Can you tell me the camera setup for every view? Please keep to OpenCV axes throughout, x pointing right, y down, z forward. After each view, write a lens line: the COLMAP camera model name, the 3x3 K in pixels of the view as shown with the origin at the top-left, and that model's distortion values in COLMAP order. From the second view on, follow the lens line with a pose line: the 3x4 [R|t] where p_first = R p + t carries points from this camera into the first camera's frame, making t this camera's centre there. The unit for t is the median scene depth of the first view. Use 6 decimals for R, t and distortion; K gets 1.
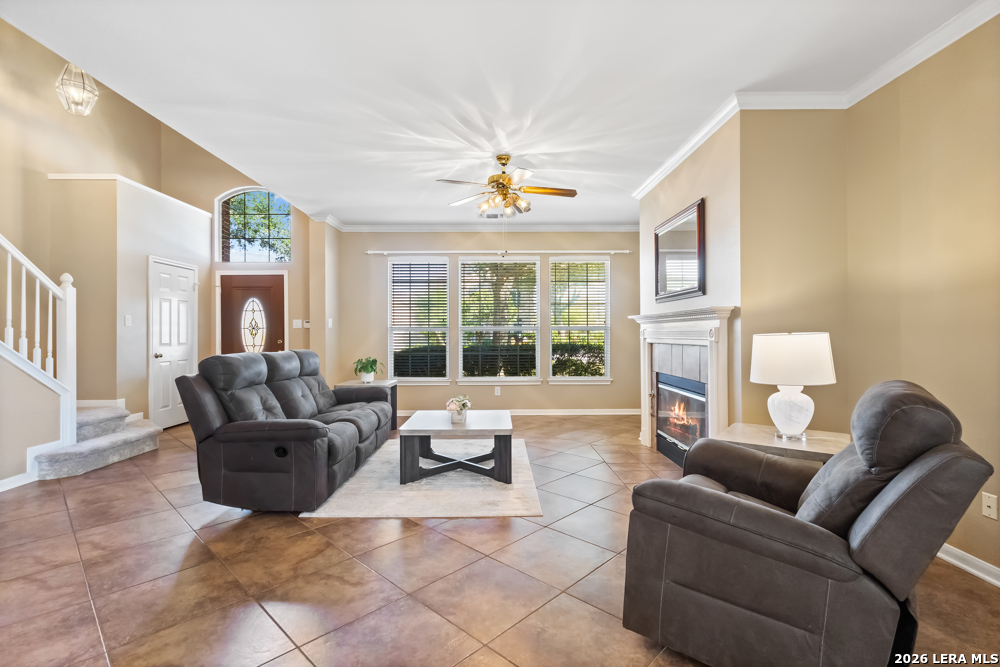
lens RADIAL K [[466.4, 0, 496.7], [0, 466.4, 333.7], [0, 0, 1]] dist [0.008489, -0.000939]
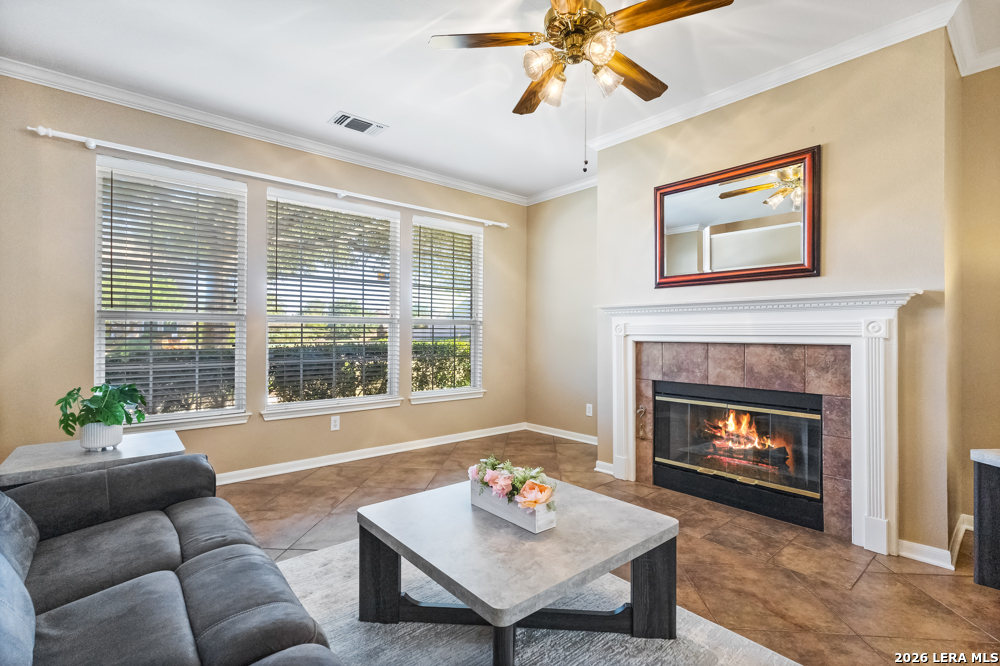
lens RADIAL K [[466.4, 0, 502.0], [0, 466.4, 331.0], [0, 0, 1]] dist [0.008489, -0.000939]
pose [[0.764436, 0.007929, 0.644651, -0.225812], [-0.005577, 0.999968, -0.005685, 0.006466], [-0.644676, 0.000750, 0.764456, 0.403574]]
